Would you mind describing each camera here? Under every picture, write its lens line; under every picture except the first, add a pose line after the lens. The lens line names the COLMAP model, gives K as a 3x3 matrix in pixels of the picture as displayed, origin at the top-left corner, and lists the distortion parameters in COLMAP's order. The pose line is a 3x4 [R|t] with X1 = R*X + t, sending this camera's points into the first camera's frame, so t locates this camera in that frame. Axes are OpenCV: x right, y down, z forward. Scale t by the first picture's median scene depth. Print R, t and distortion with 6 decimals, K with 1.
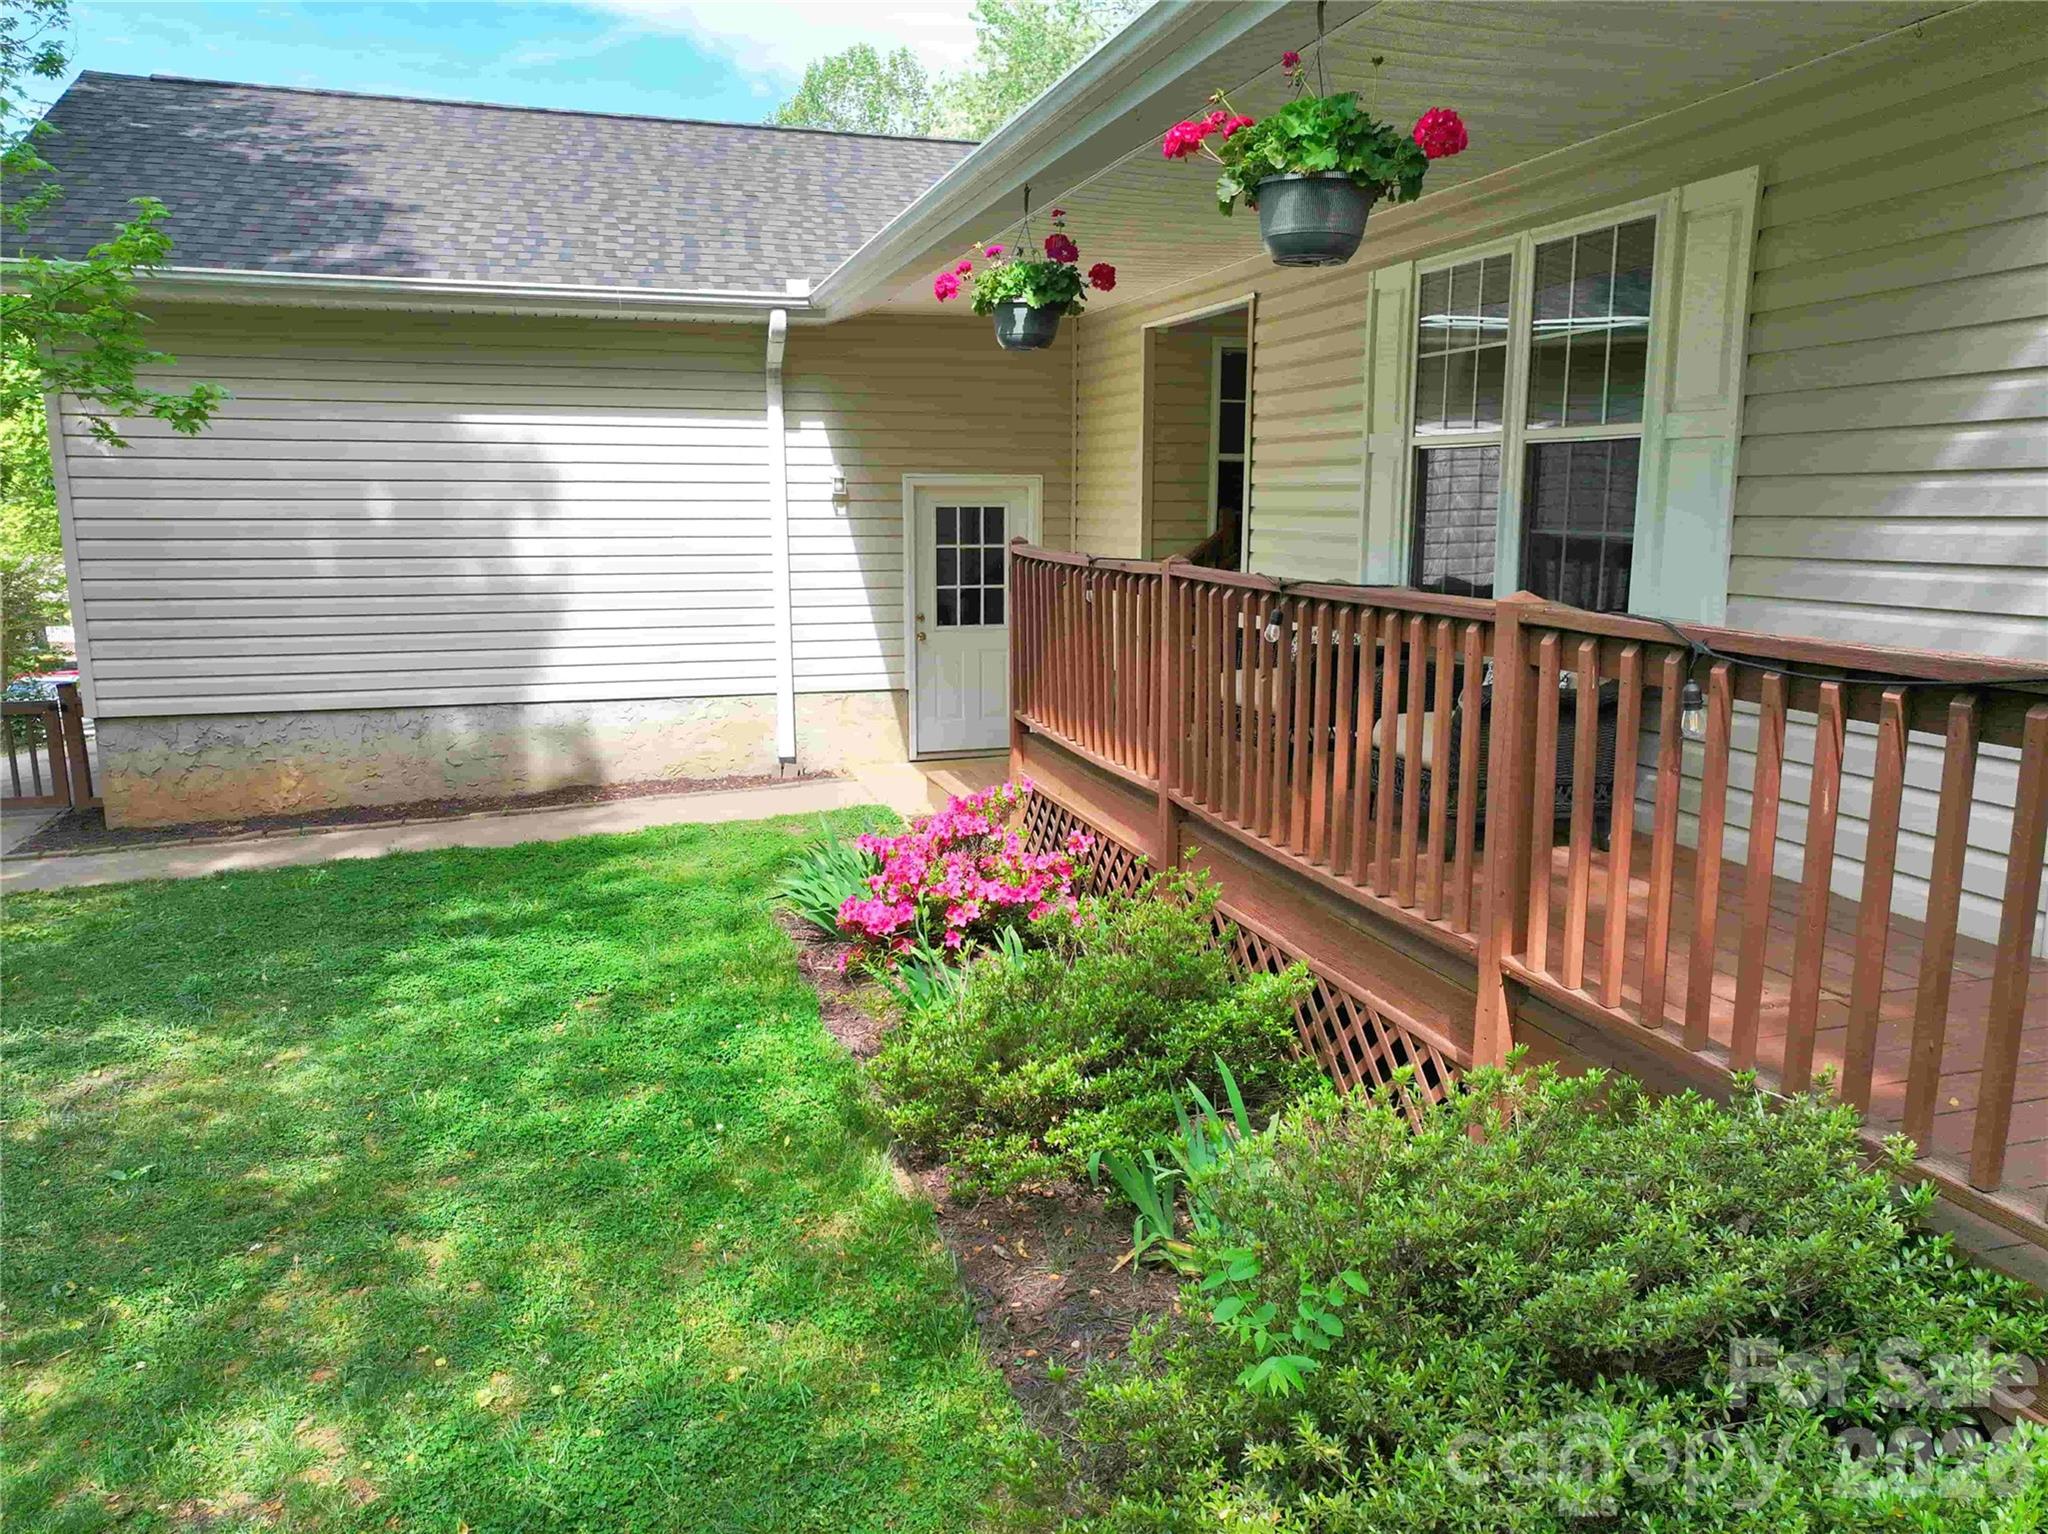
lens RADIAL K [[1446.3, 0, 1017.6], [0, 1446.3, 763.9], [0, 0, 1]] dist [0.000782, 0.023529]
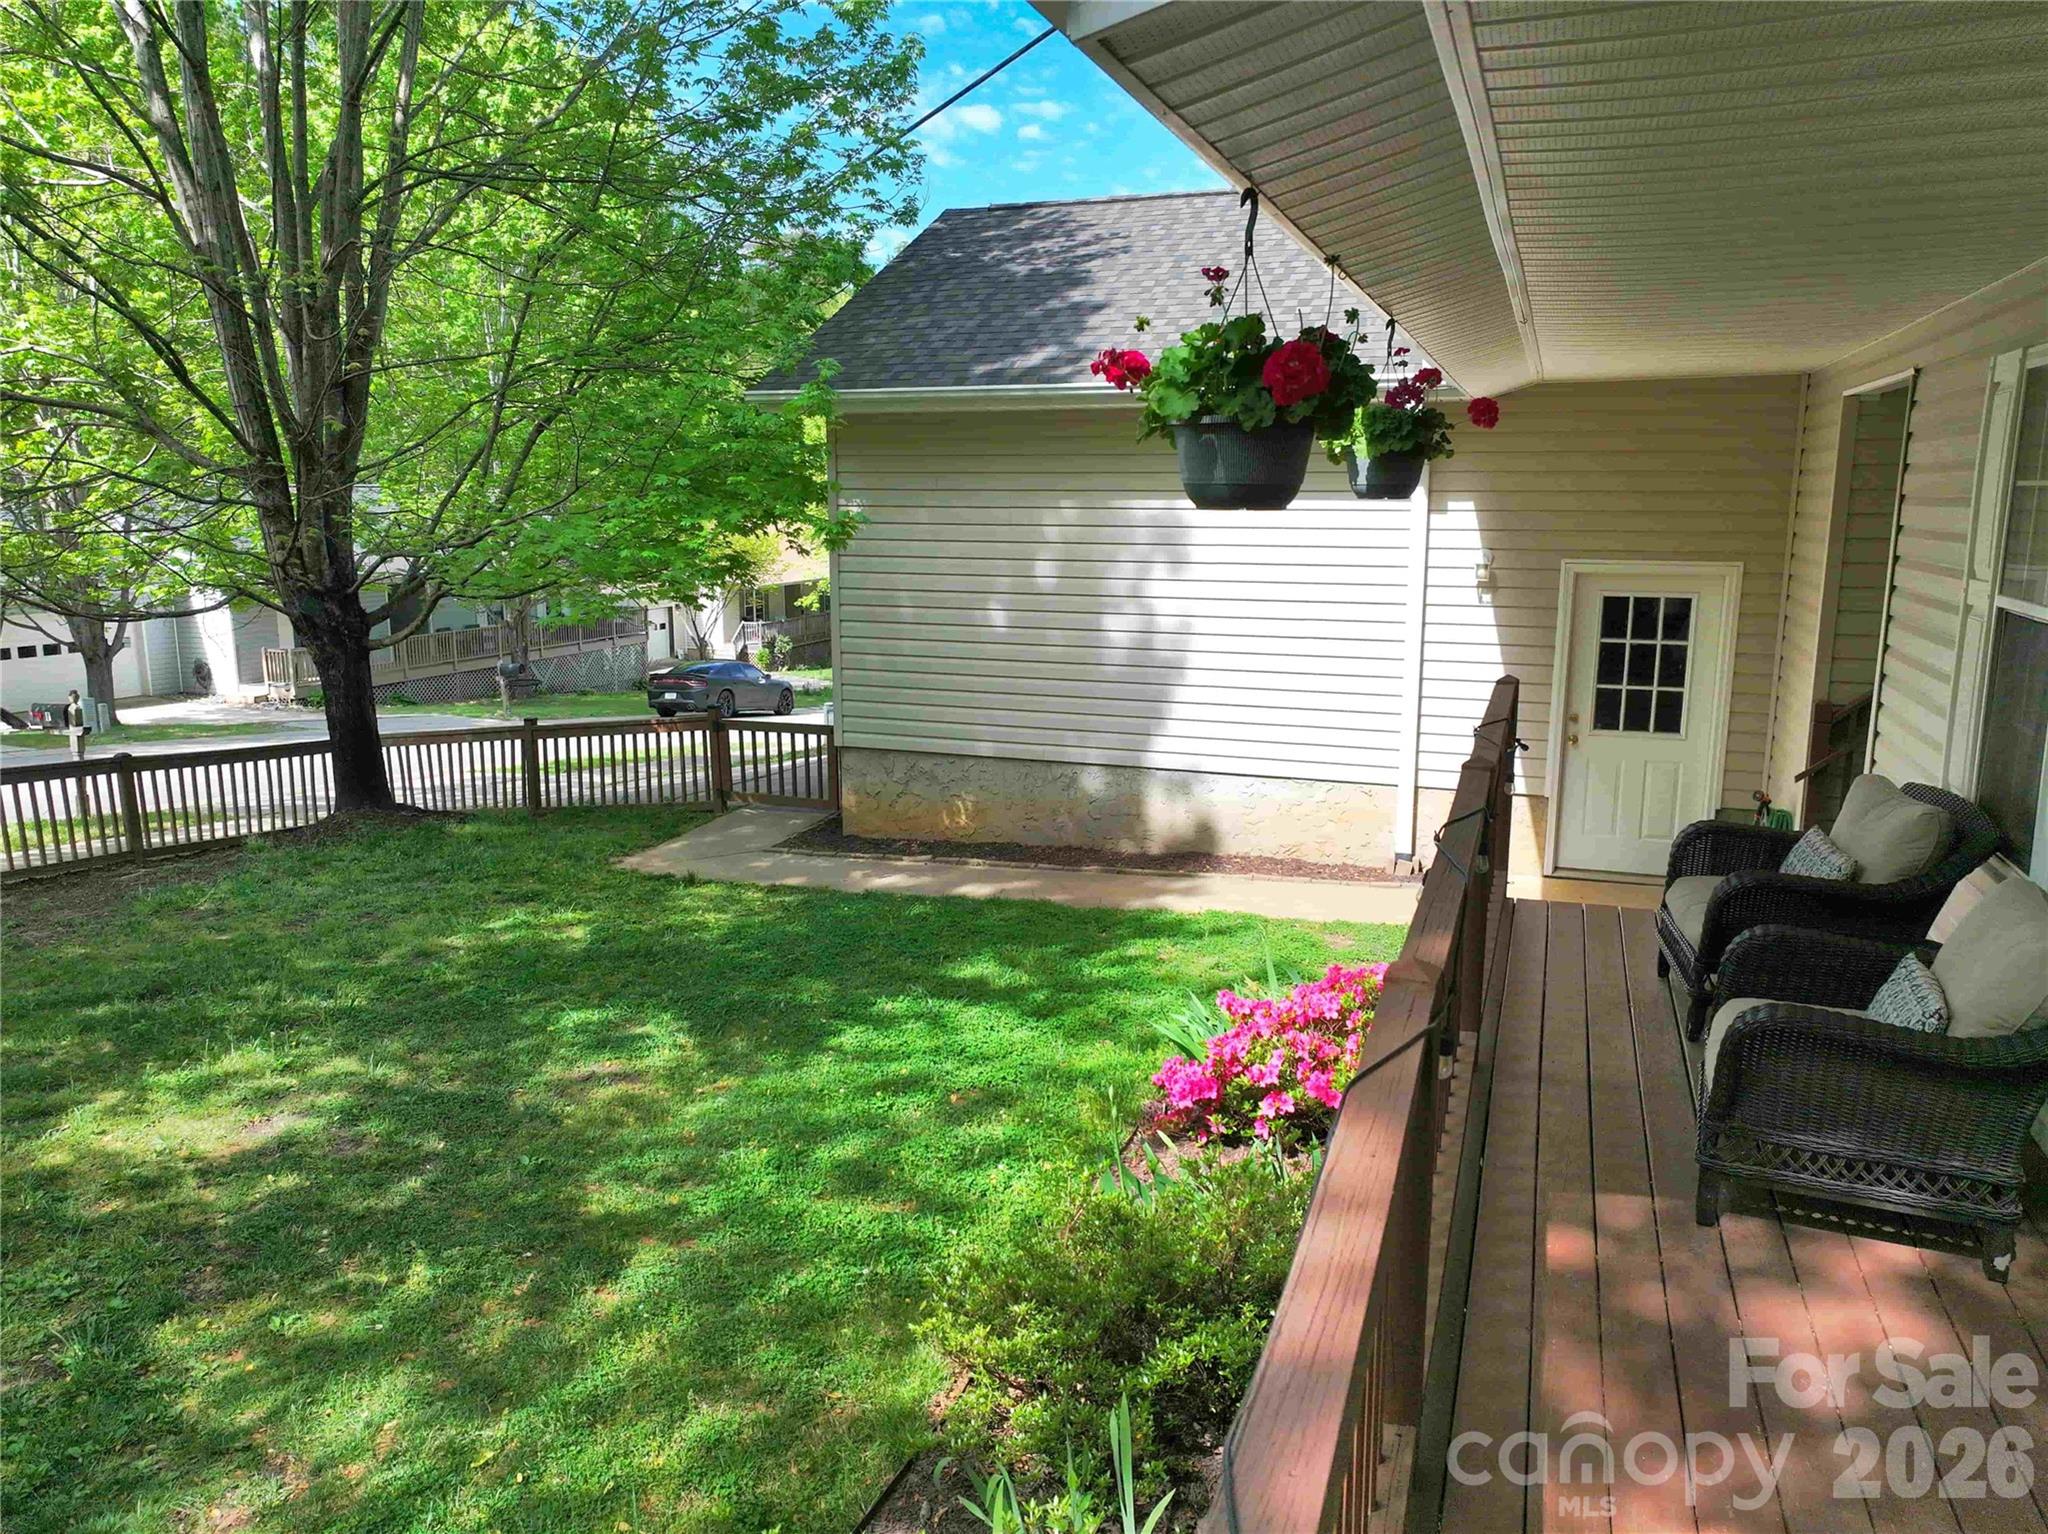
lens RADIAL K [[1446.3, 0, 1015.4], [0, 1446.3, 771.8], [0, 0, 1]] dist [0.000782, 0.023529]
pose [[0.788736, 0.116155, -0.603658, 0.225445], [-0.110655, 0.992773, 0.046446, -0.079999], [0.604690, 0.030164, 0.795889, 0.094583]]
